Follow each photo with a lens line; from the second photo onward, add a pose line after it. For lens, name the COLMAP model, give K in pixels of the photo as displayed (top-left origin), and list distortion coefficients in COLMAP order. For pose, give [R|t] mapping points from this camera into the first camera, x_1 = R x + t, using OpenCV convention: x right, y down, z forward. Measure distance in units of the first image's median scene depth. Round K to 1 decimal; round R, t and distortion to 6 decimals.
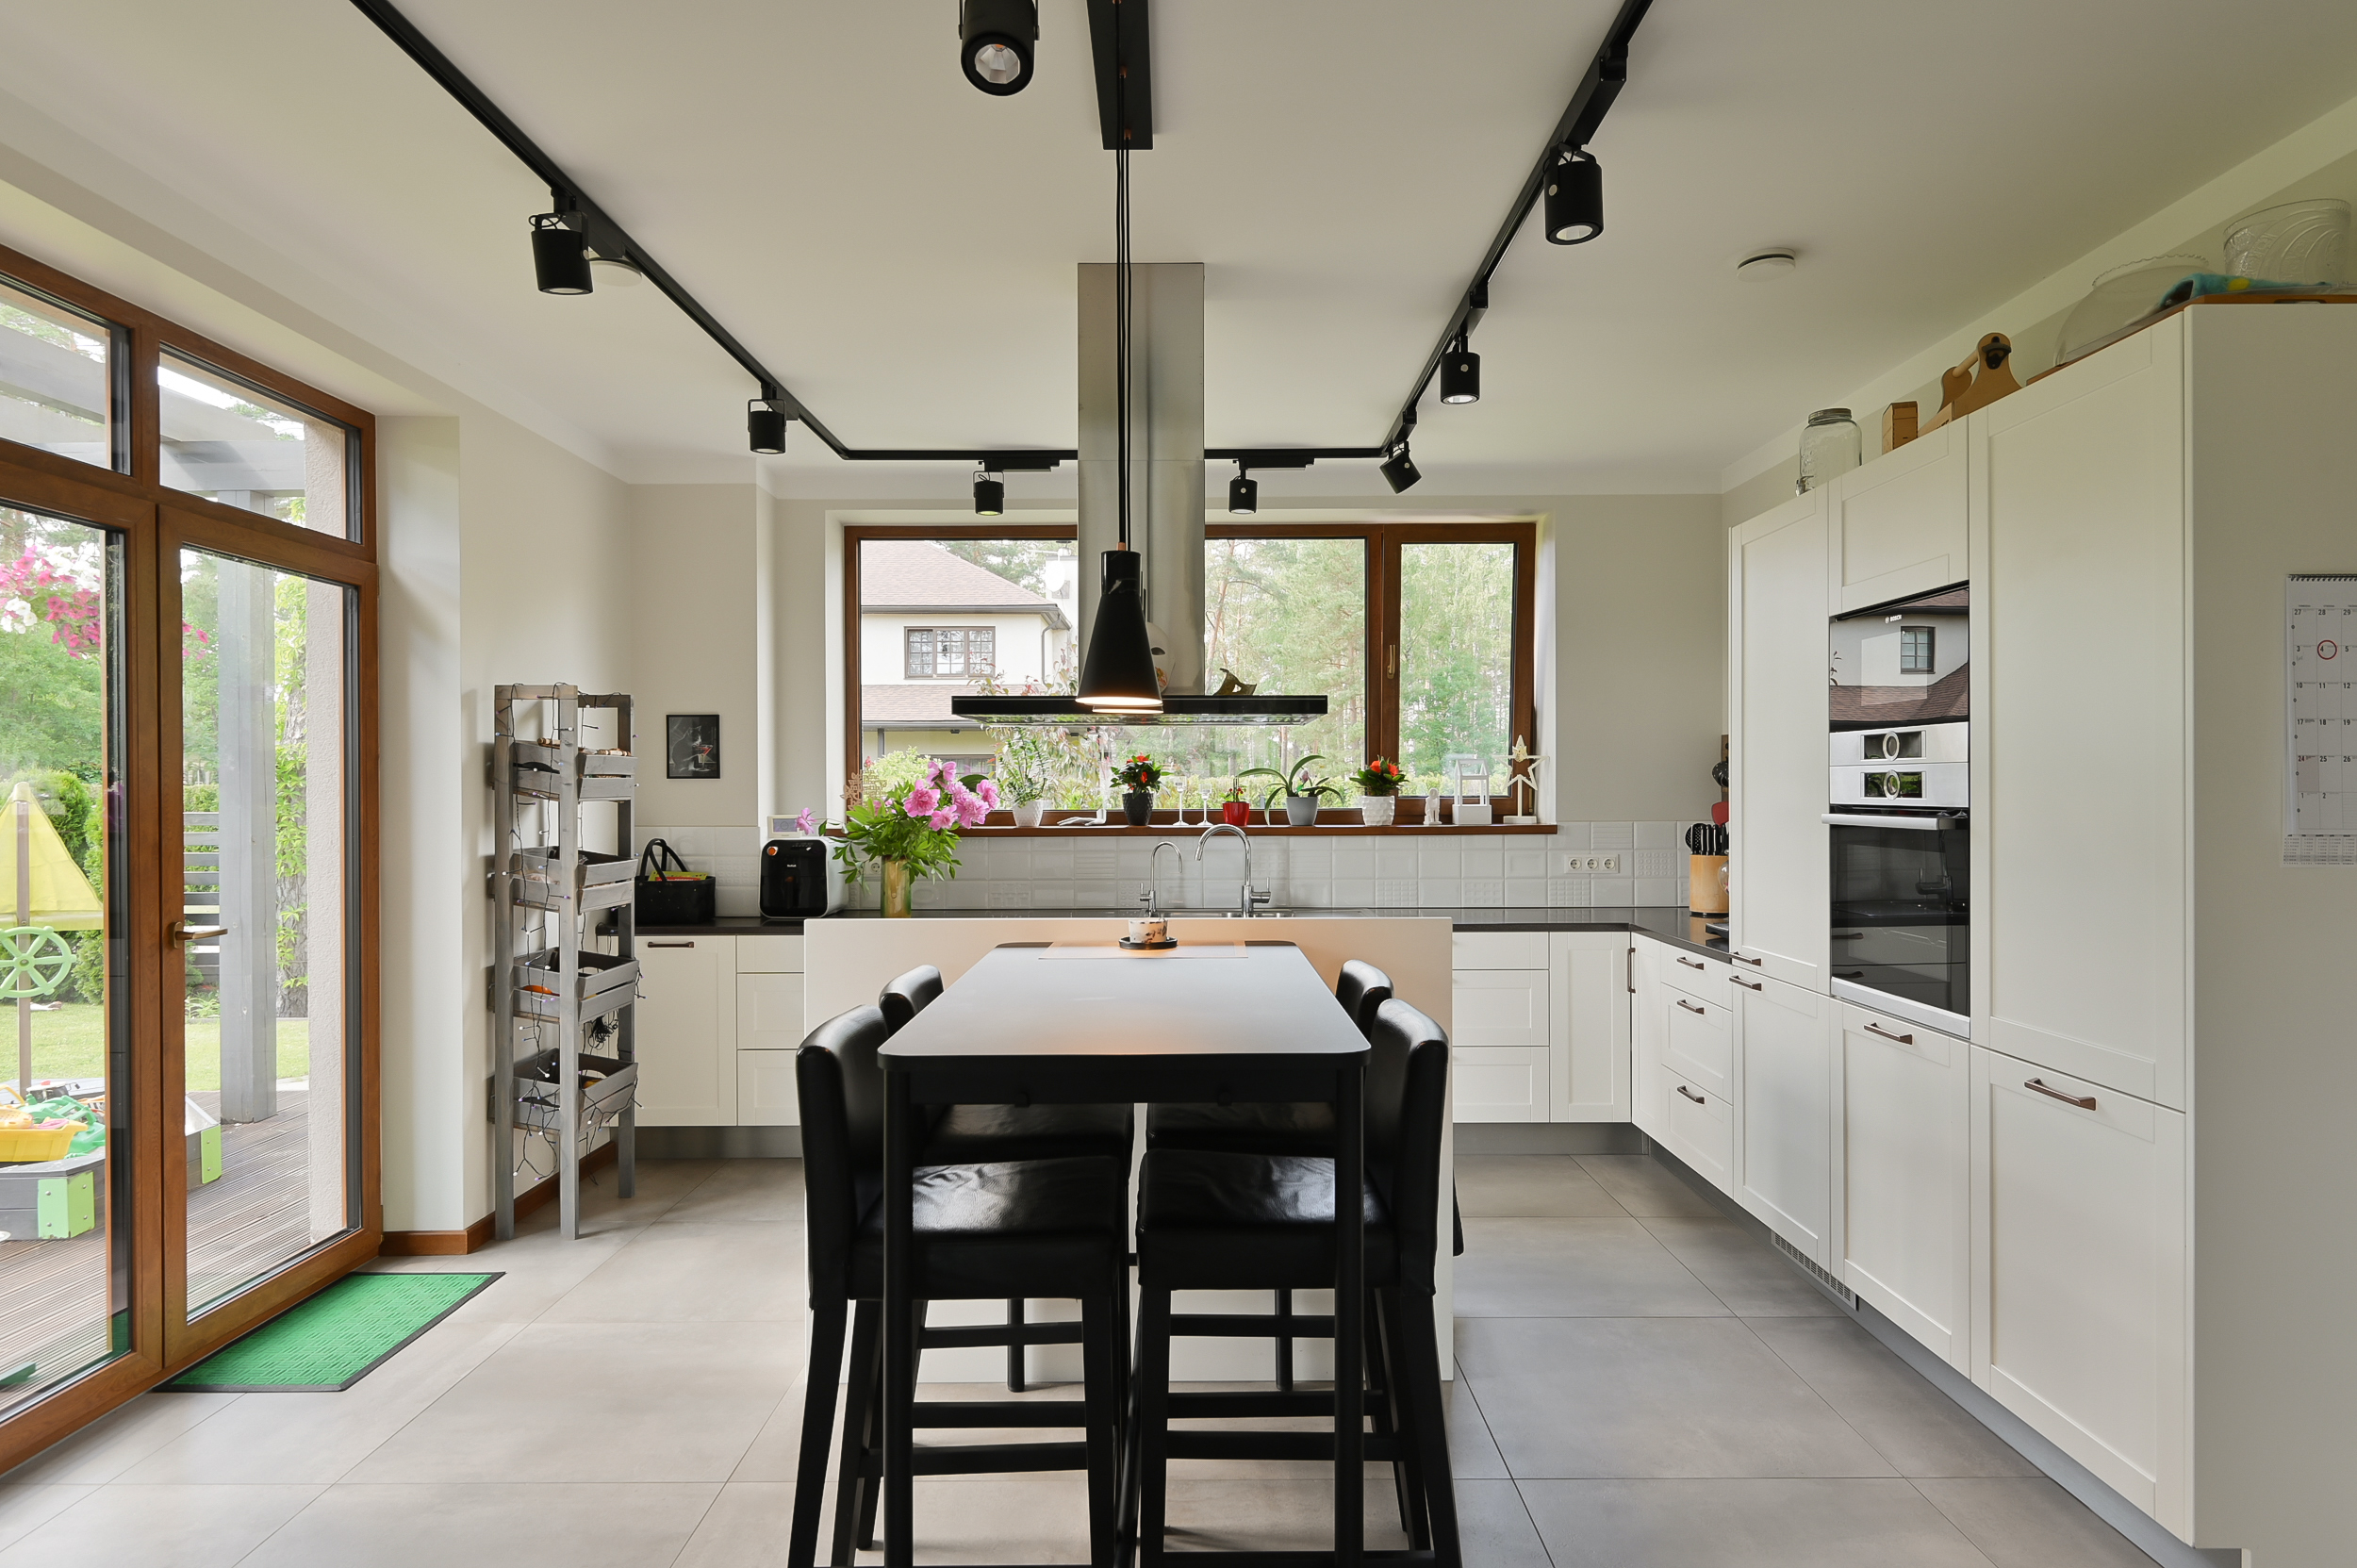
lens RADIAL K [[1288.3, 0, 1178.5], [0, 1288.3, 784.0], [0, 0, 1]] dist [0.033737, -0.000479]
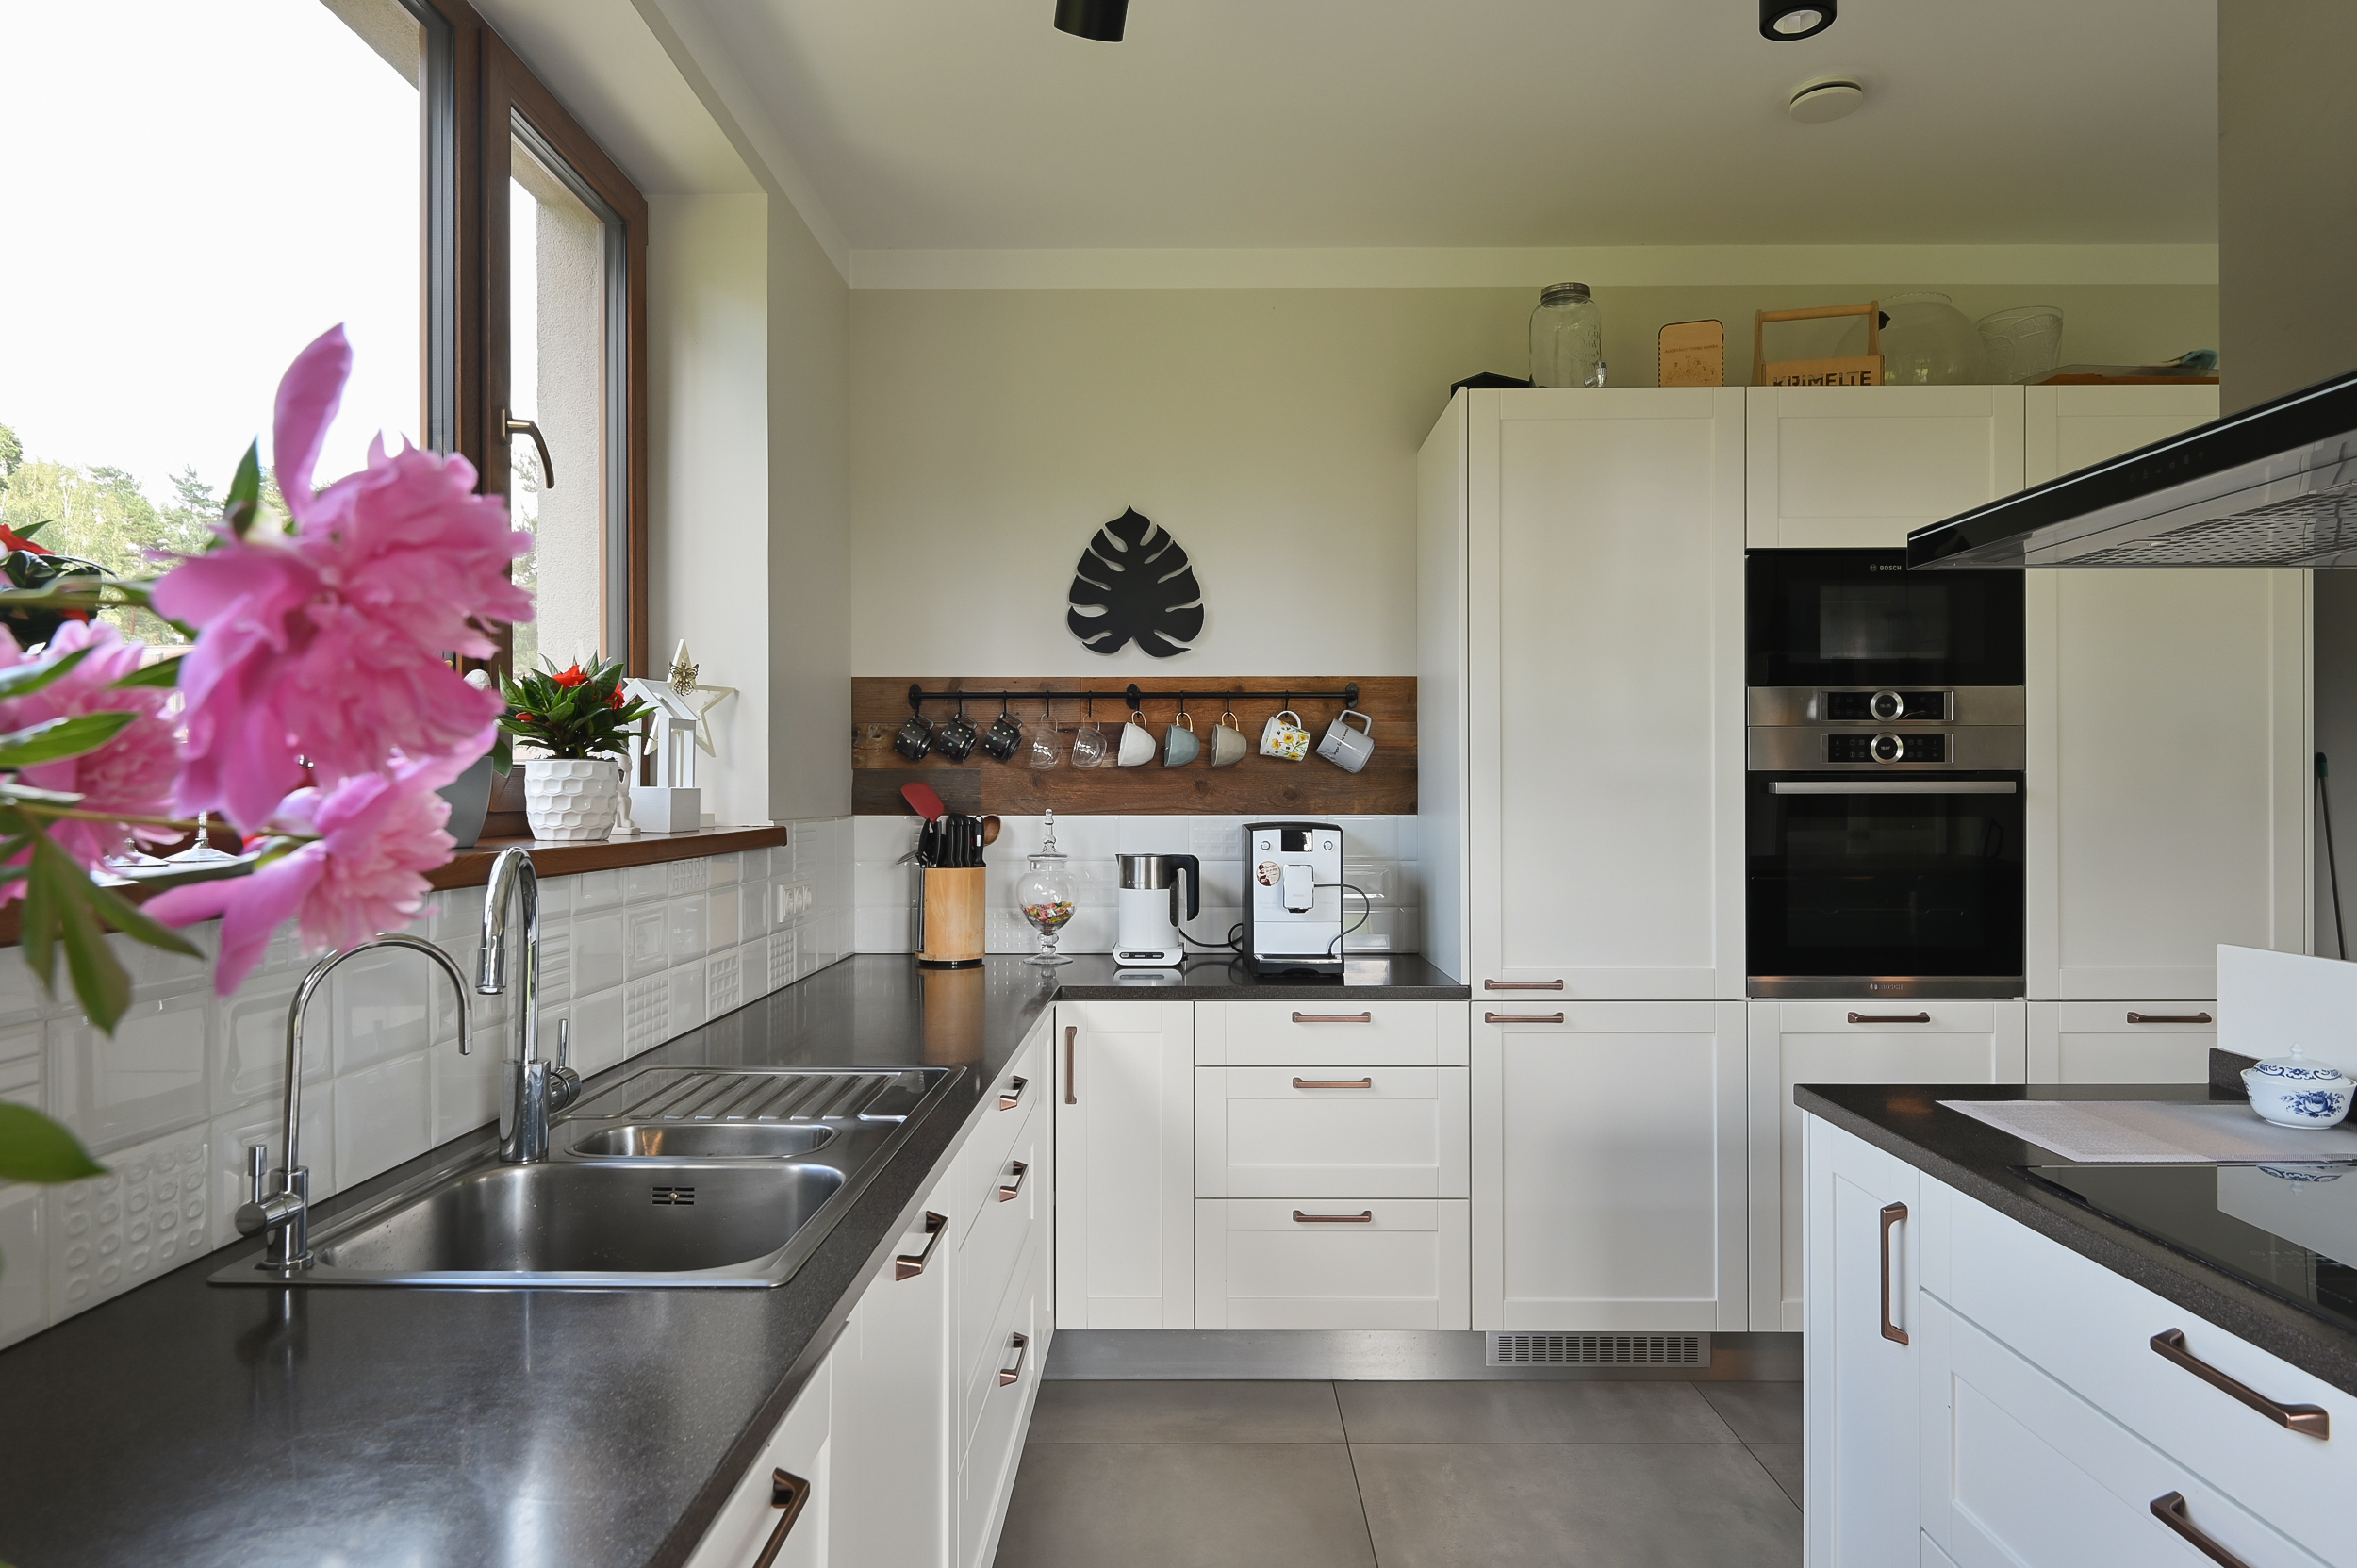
lens RADIAL K [[1389.1, 0, 1177.3], [0, 1389.1, 797.7], [0, 0, 1]] dist [0.017009, -0.018649]
pose [[0.004216, -0.001259, 0.999990, -0.435983], [0.000710, 0.999999, 0.001256, 0.033752], [-0.999991, 0.000705, 0.004216, 1.483275]]
